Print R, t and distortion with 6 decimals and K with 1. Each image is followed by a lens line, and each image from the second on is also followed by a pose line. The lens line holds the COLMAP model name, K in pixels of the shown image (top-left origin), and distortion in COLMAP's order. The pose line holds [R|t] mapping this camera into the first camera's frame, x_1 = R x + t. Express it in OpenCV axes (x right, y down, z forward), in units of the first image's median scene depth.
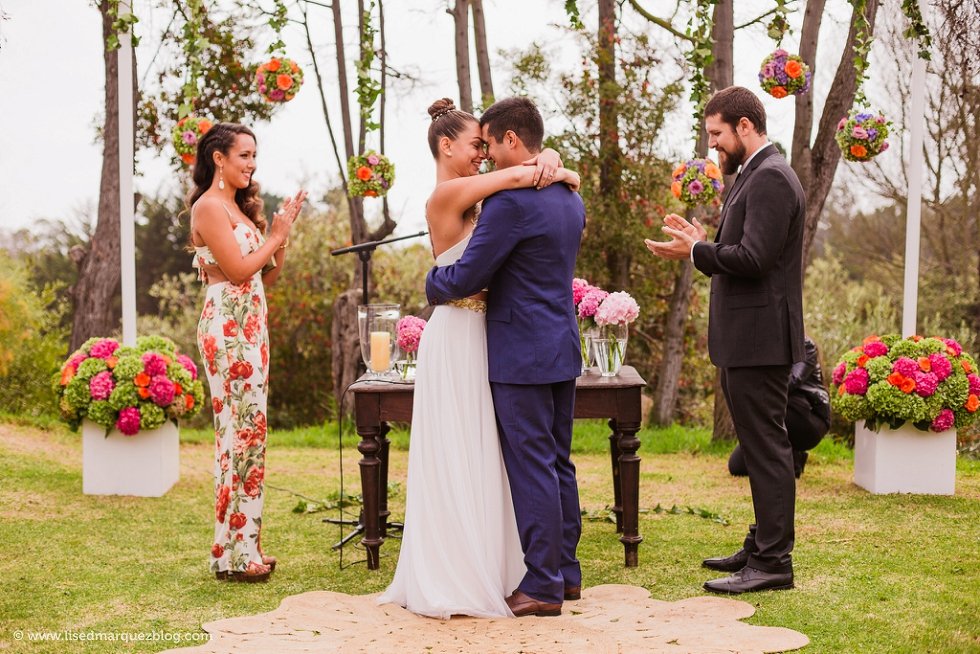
lens RADIAL K [[1481.1, 0, 442.6], [0, 1481.1, 326.8], [0, 0, 1]] dist [-0.117468, 0.086900]
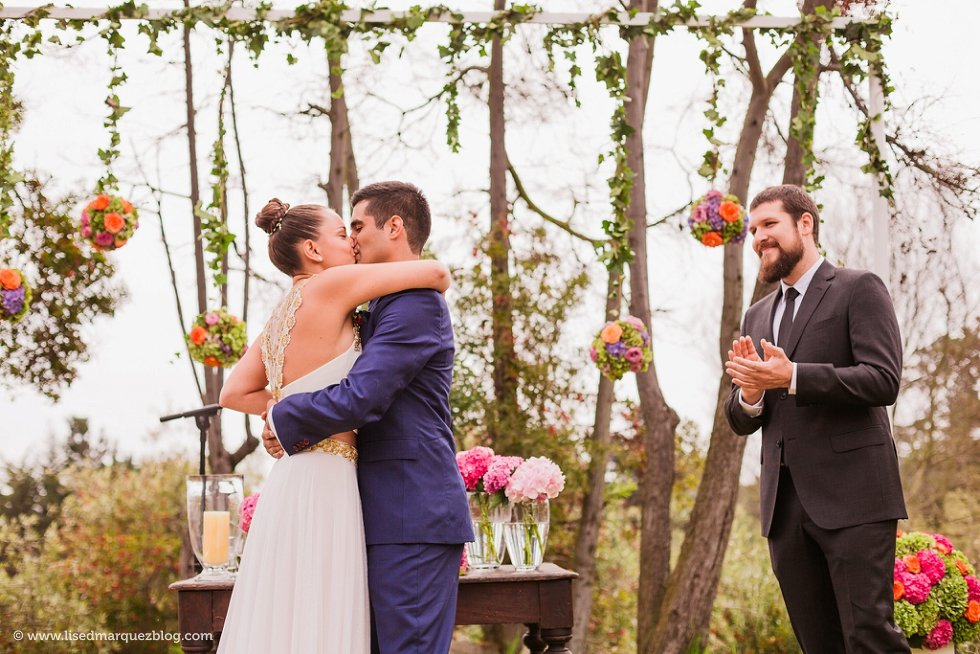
lens RADIAL K [[1481.1, 0, 442.6], [0, 1481.1, 326.8], [0, 0, 1]] dist [-0.117468, 0.086900]
pose [[0.996710, 0.004831, 0.080910, 0.007467], [0.010463, 0.982201, -0.187542, 0.043063], [-0.080376, 0.187771, 0.978919, 0.202712]]
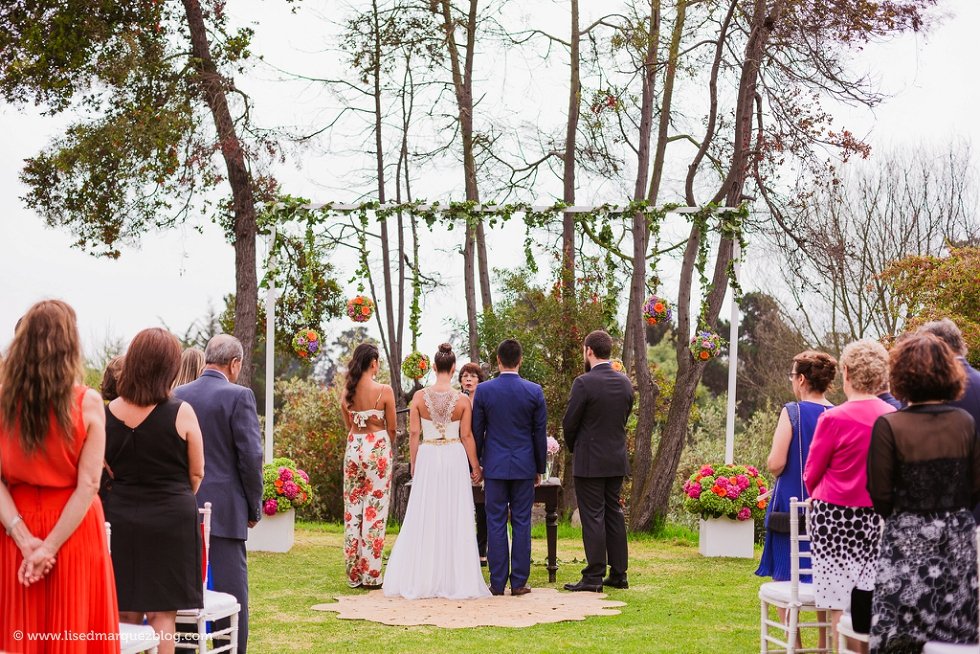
lens RADIAL K [[1481.1, 0, 442.6], [0, 1481.1, 326.8], [0, 0, 1]] dist [-0.117468, 0.086900]
pose [[0.999842, 0.015289, -0.009105, 0.000091], [-0.016084, 0.995366, -0.094805, 0.014308], [0.007613, 0.094936, 0.995454, -0.705604]]
